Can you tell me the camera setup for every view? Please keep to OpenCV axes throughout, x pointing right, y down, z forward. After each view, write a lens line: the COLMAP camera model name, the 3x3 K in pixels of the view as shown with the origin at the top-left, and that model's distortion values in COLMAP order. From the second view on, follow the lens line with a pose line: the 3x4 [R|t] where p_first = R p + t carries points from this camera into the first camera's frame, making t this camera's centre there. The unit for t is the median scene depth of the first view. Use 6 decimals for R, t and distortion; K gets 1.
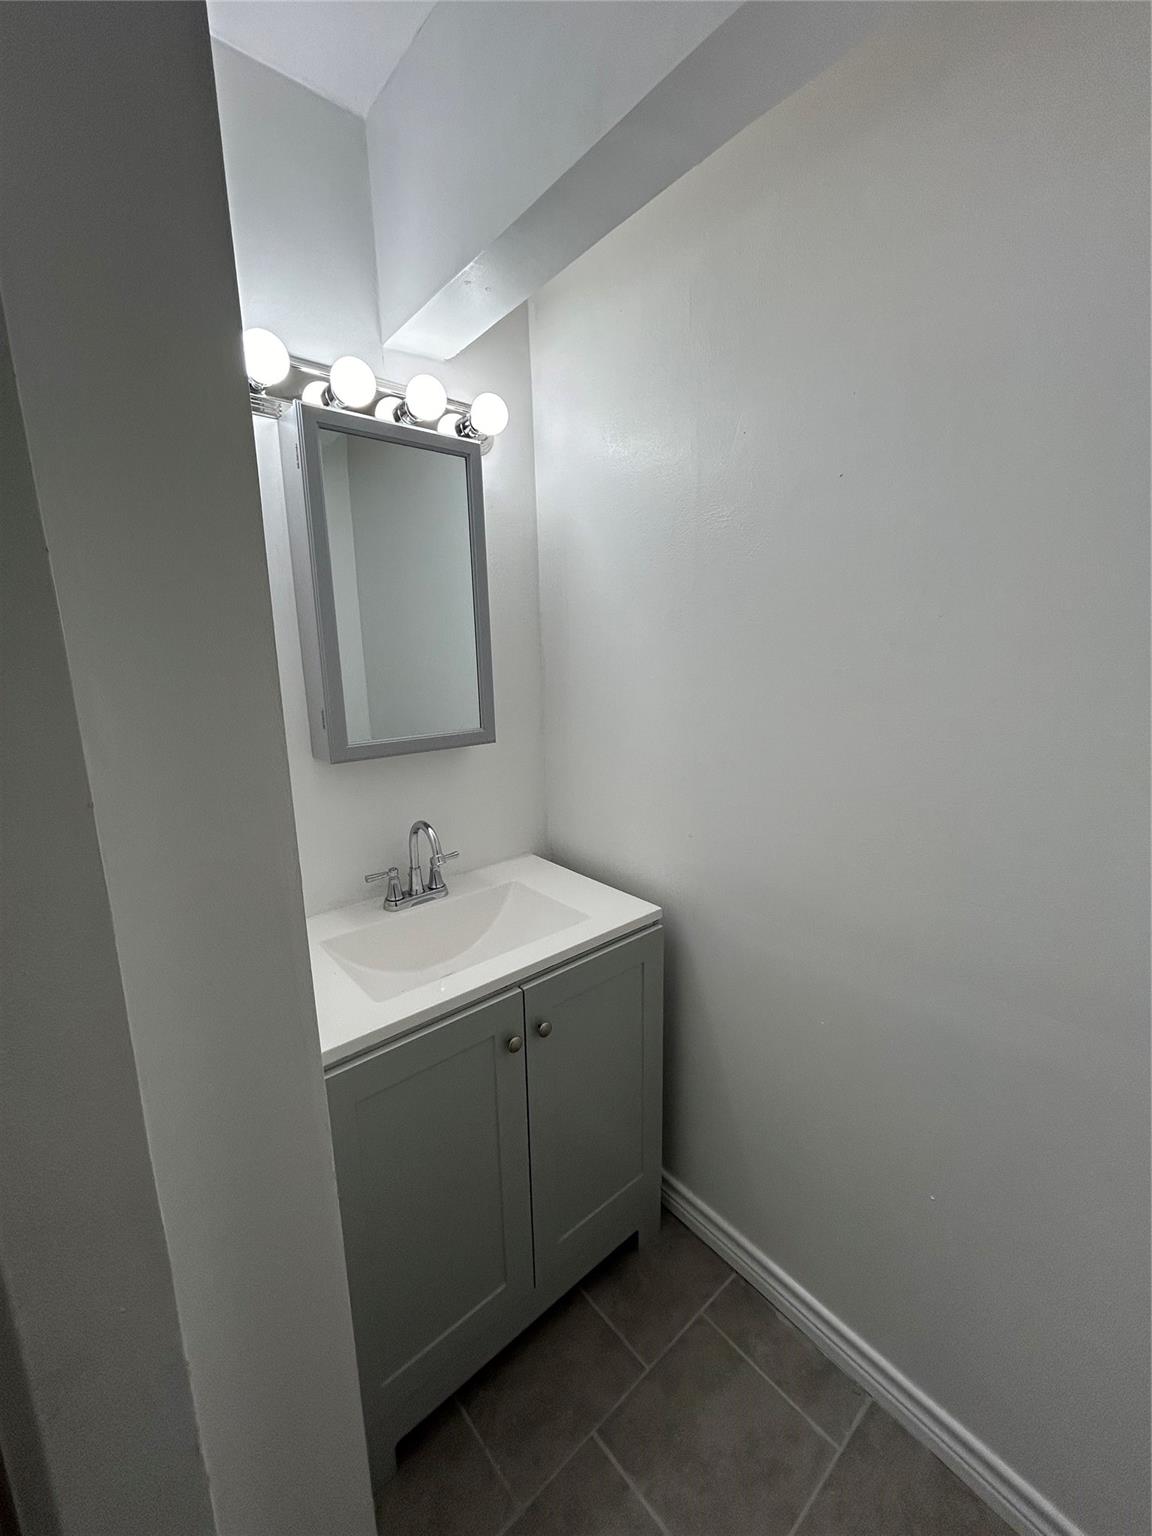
lens RADIAL K [[618.4, 0, 576.0], [0, 618.4, 768.0], [0, 0, 1]] dist [-0.022069, 0.008033]
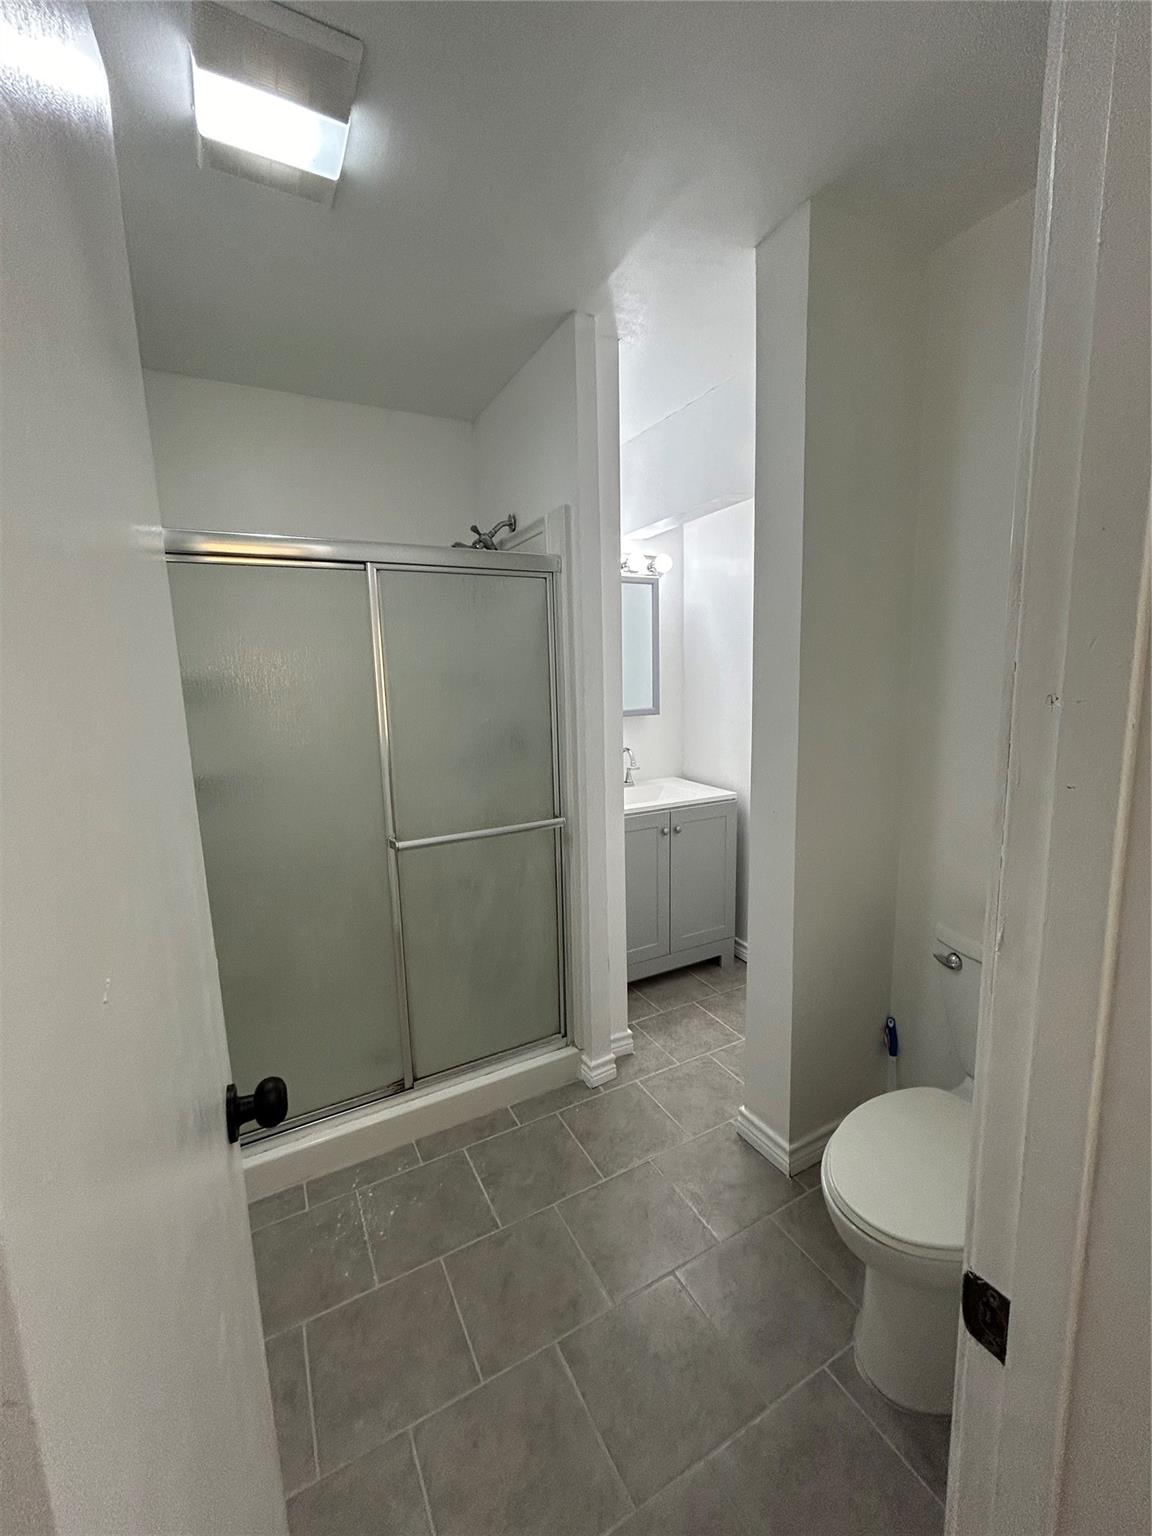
lens RADIAL K [[618.4, 0, 576.0], [0, 618.4, 768.0], [0, 0, 1]] dist [-0.022069, 0.008033]
pose [[0.974738, 0.038847, -0.219945, 0.063826], [-0.044875, 0.998740, -0.022473, 0.205327], [0.218795, 0.031775, 0.975253, -1.144078]]
